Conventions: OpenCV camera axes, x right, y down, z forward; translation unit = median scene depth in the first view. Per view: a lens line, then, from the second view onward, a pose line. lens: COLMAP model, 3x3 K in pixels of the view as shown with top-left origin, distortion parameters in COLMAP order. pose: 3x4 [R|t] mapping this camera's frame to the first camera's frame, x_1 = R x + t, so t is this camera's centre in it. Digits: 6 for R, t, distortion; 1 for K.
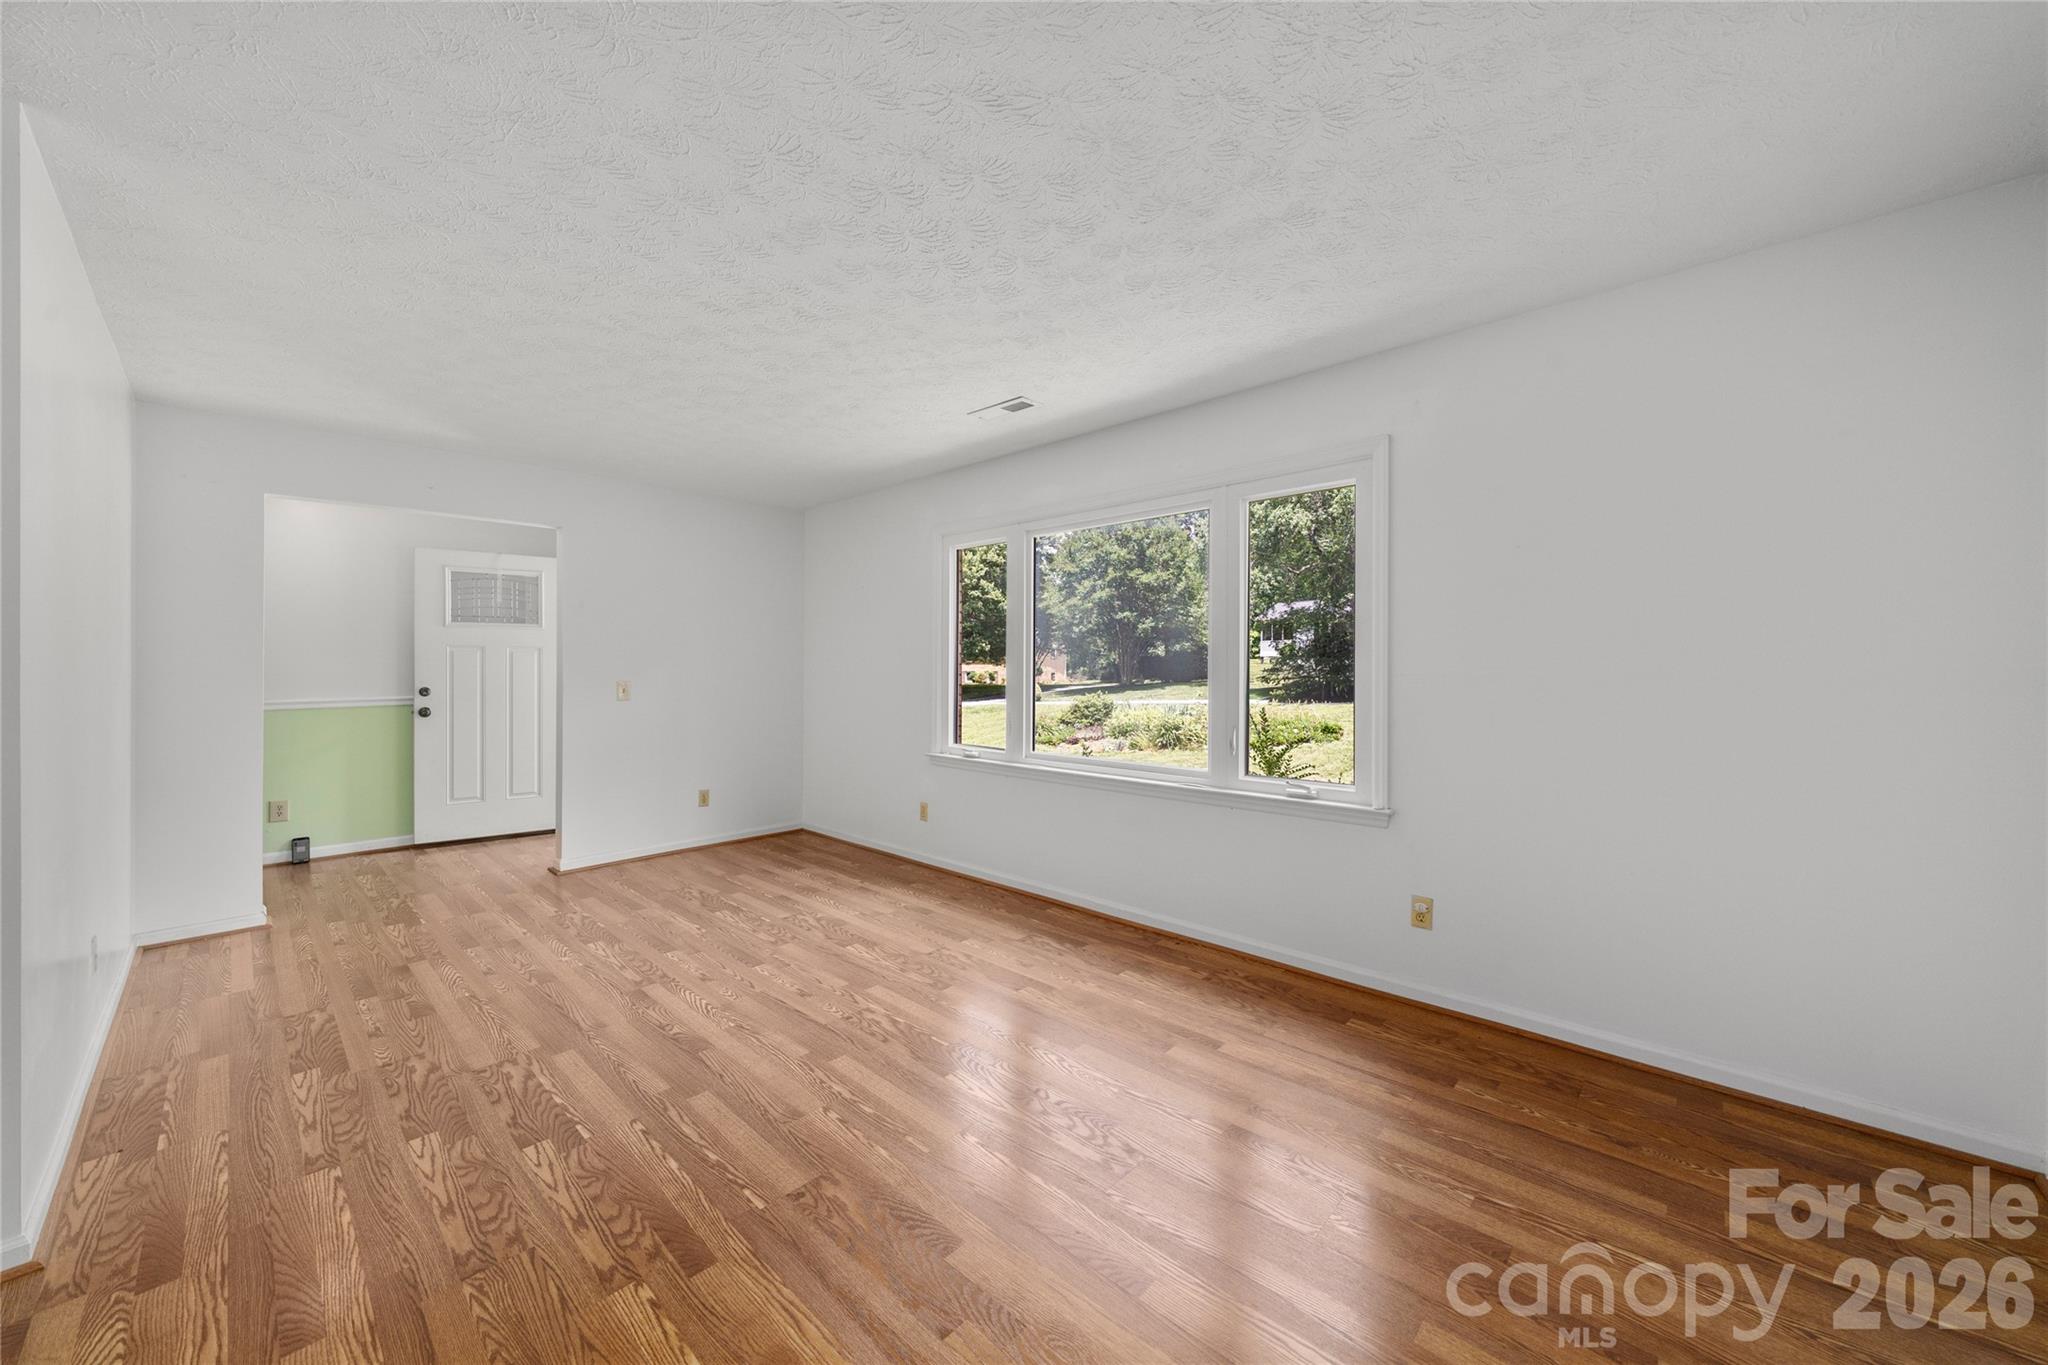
lens RADIAL K [[776.5, 0, 1029.2], [0, 776.5, 673.1], [0, 0, 1]] dist [0.001431, -0.000193]
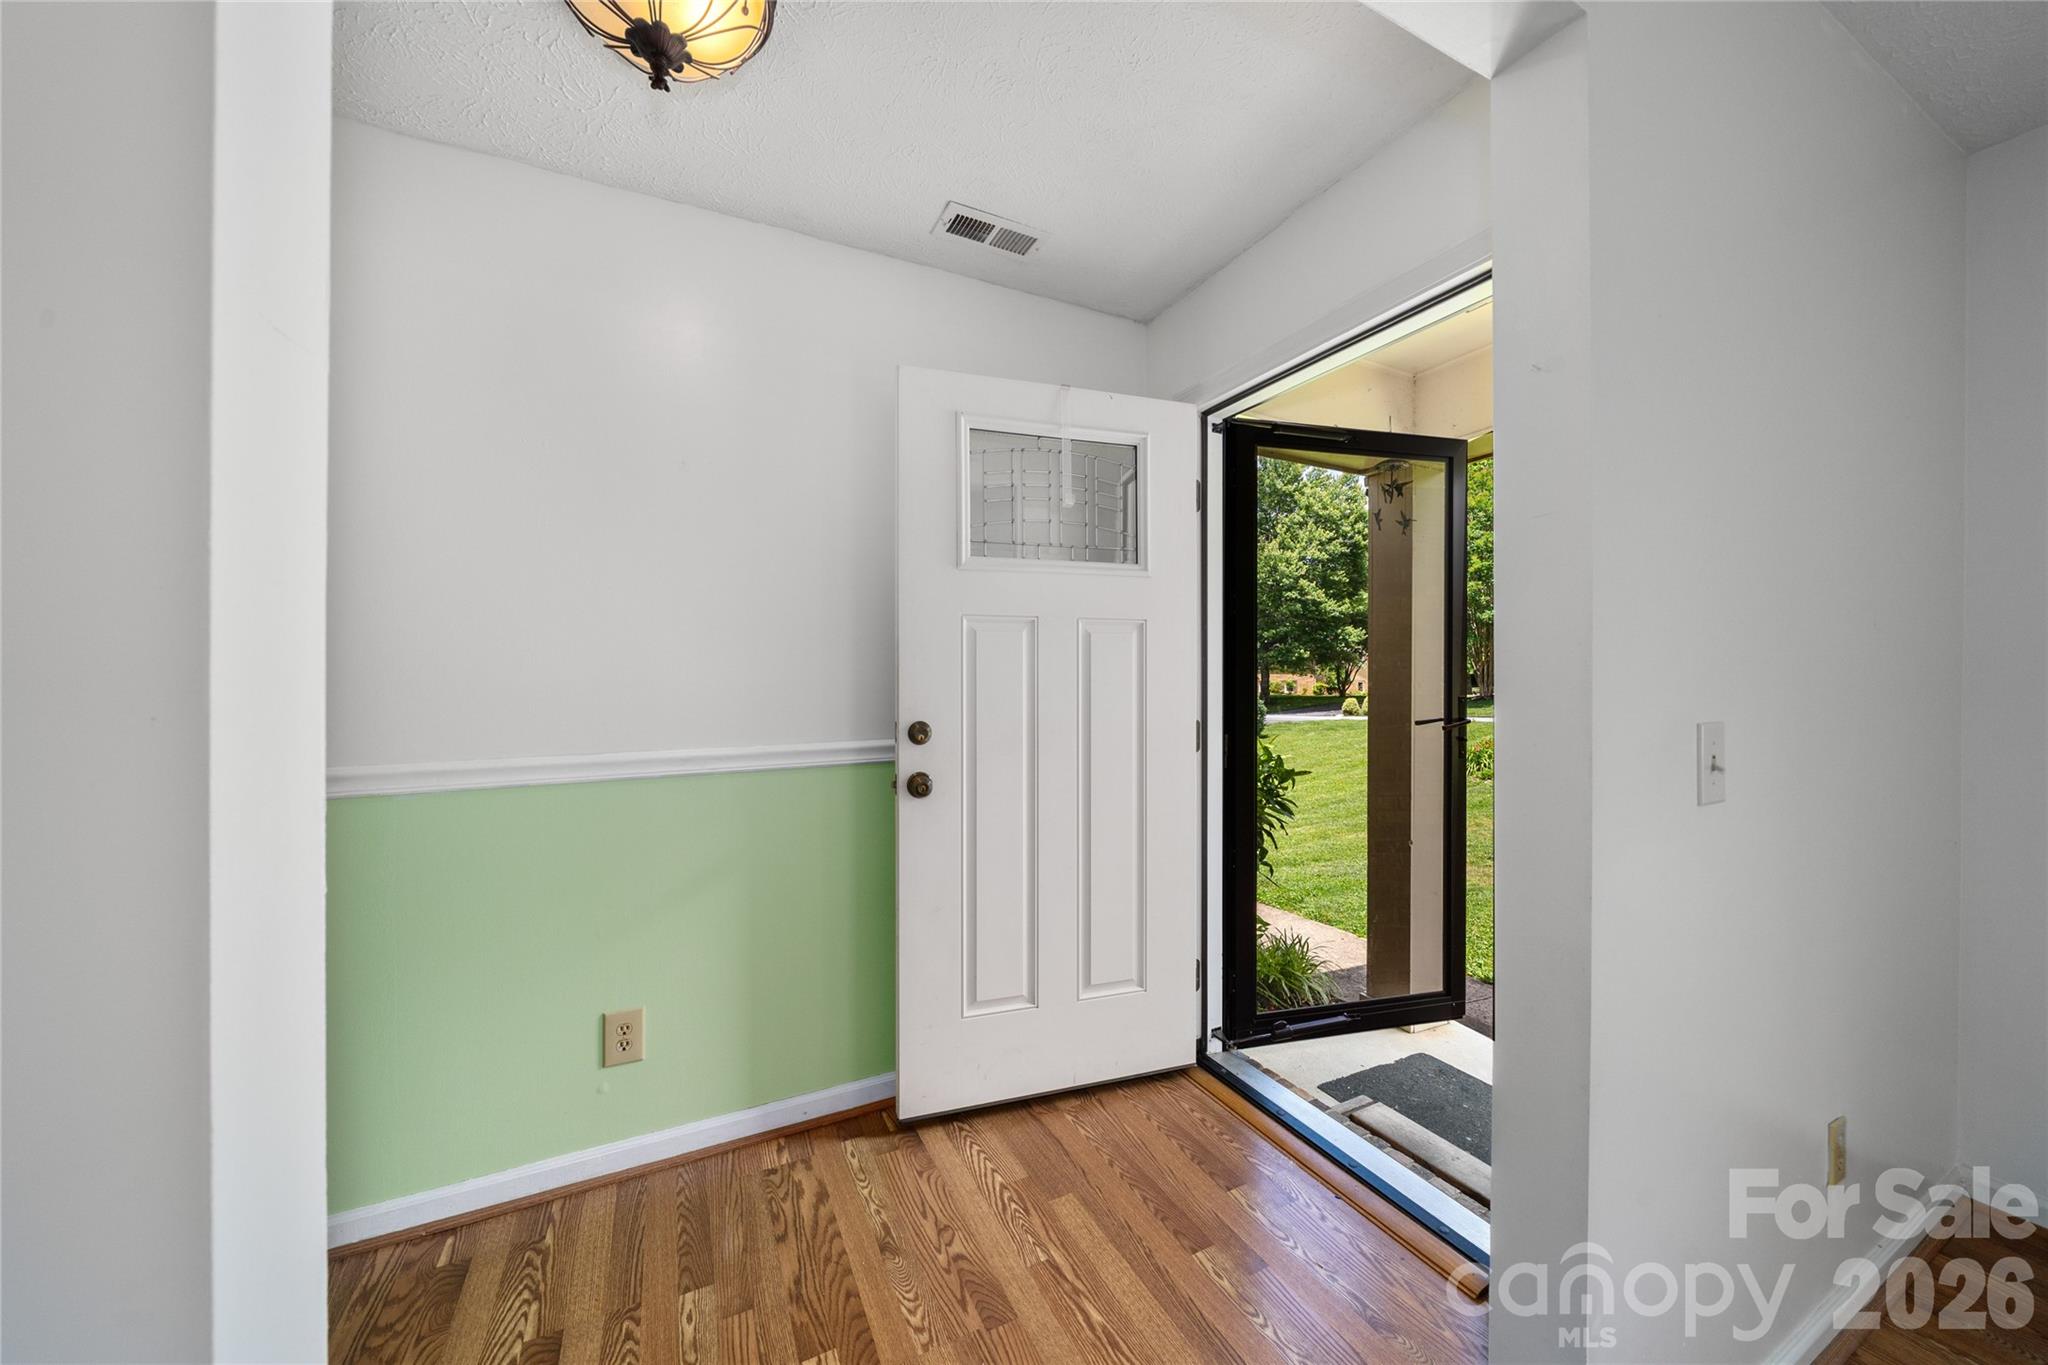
lens RADIAL K [[712.9, 0, 1020.2], [0, 712.9, 680.0], [0, 0, 1]] dist [-0.007959, -0.000388]
pose [[0.948234, -0.004991, -0.317534, -0.344027], [0.003394, 0.999979, -0.005581, -0.000275], [0.317555, 0.004214, 0.948230, 0.377136]]
